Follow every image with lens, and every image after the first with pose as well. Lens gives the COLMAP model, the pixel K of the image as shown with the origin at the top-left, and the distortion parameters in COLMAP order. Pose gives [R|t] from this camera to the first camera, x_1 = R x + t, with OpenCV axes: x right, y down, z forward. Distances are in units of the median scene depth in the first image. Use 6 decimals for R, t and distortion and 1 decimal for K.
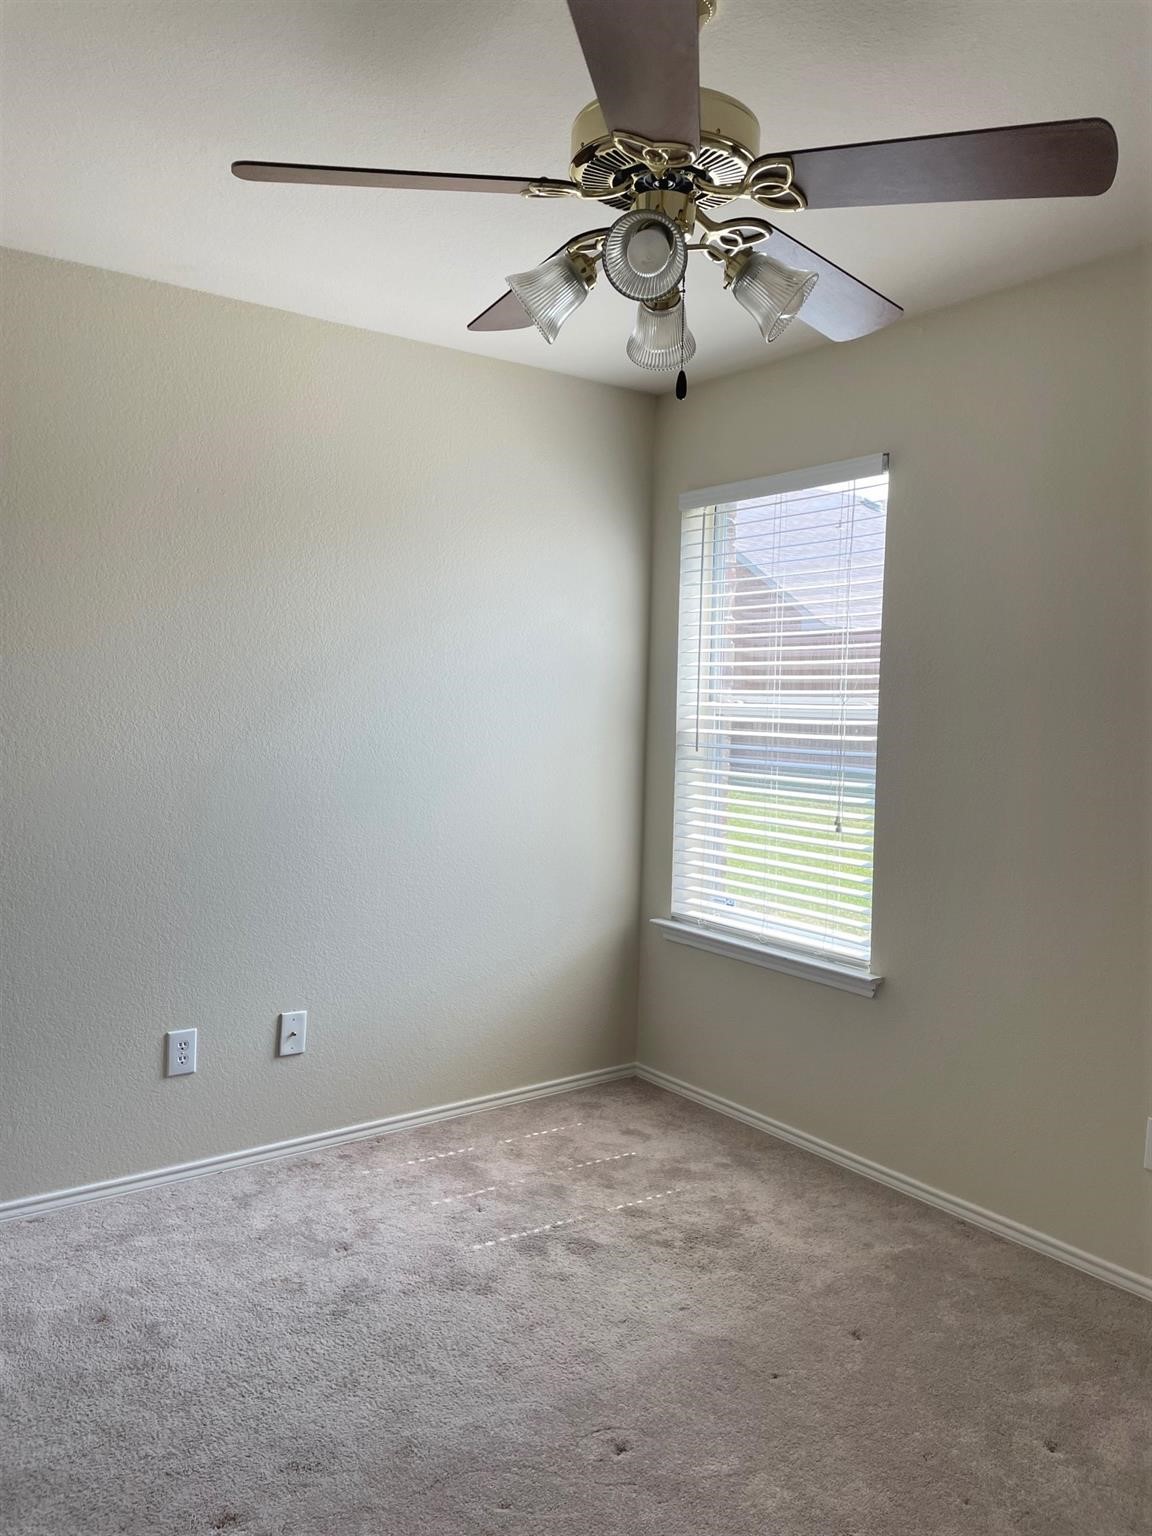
lens RADIAL K [[1184.6, 0, 578.8], [0, 1184.6, 767.4], [0, 0, 1]] dist [0.012892, -0.007889]
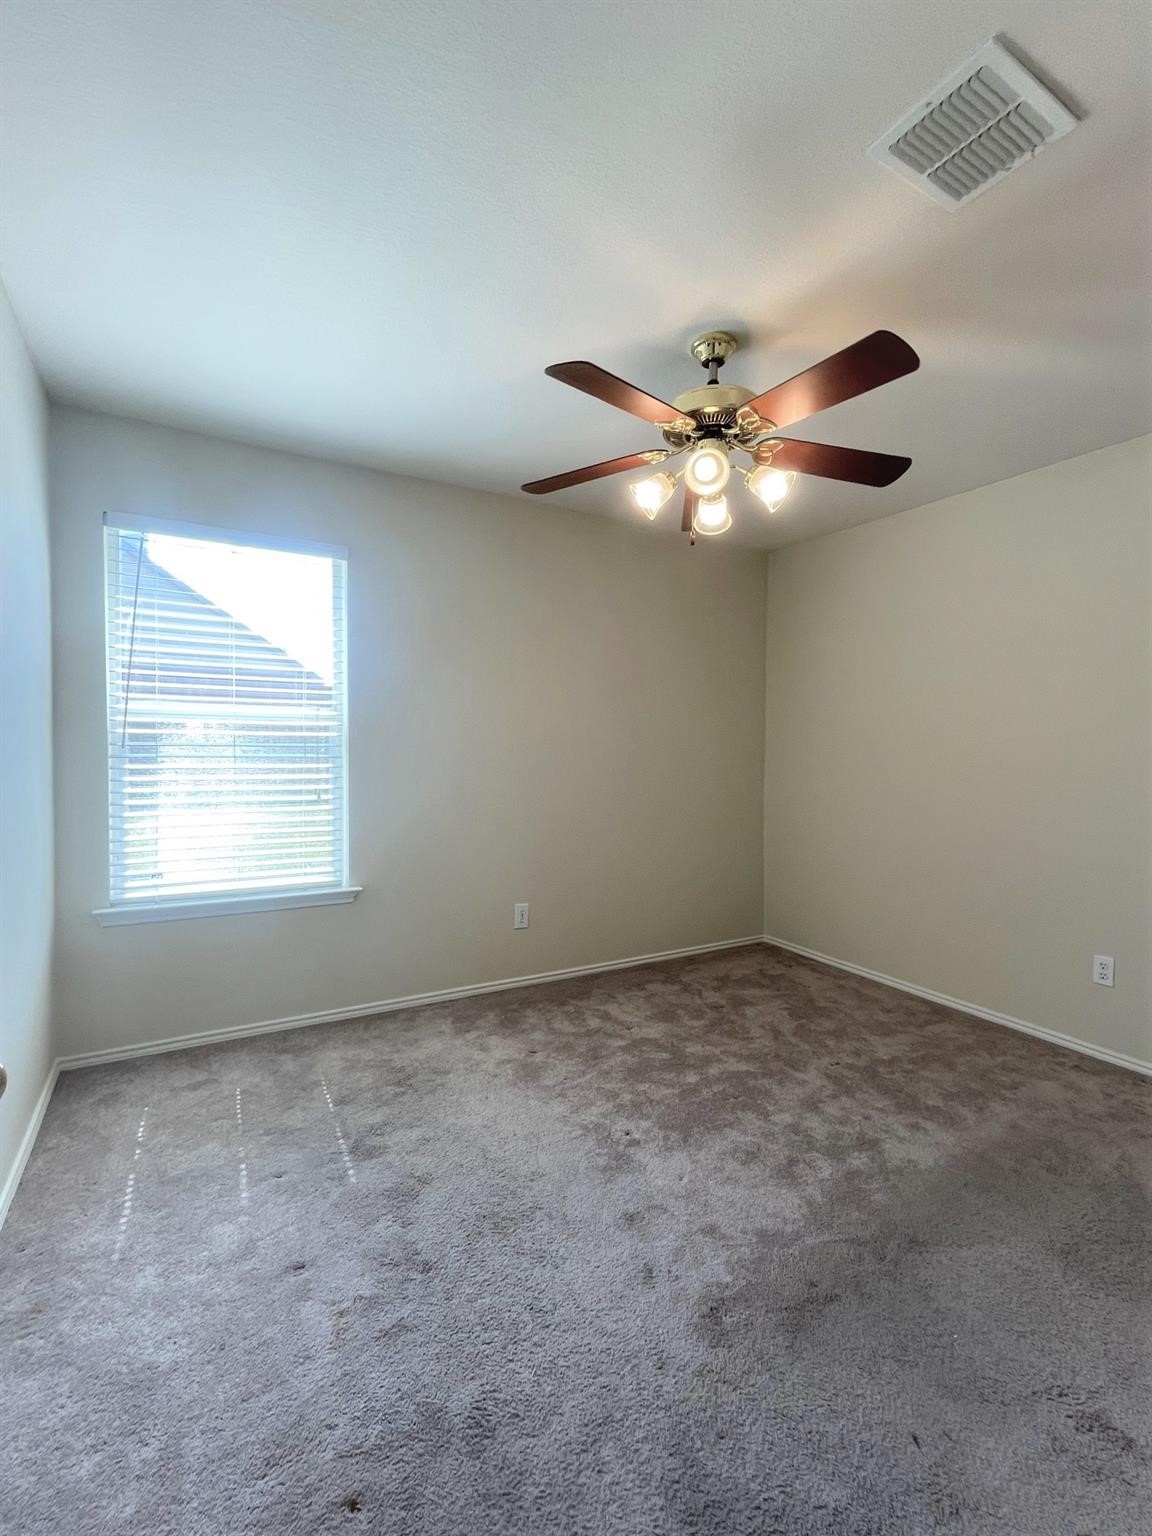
lens RADIAL K [[683.3, 0, 582.6], [0, 683.3, 774.0], [0, 0, 1]] dist [-0.000854, -0.000100]
pose [[0.093026, -0.065662, 0.993496, -0.628654], [0.048782, 0.996925, 0.061321, -0.013368], [-0.994468, 0.042760, 0.095943, 0.635066]]
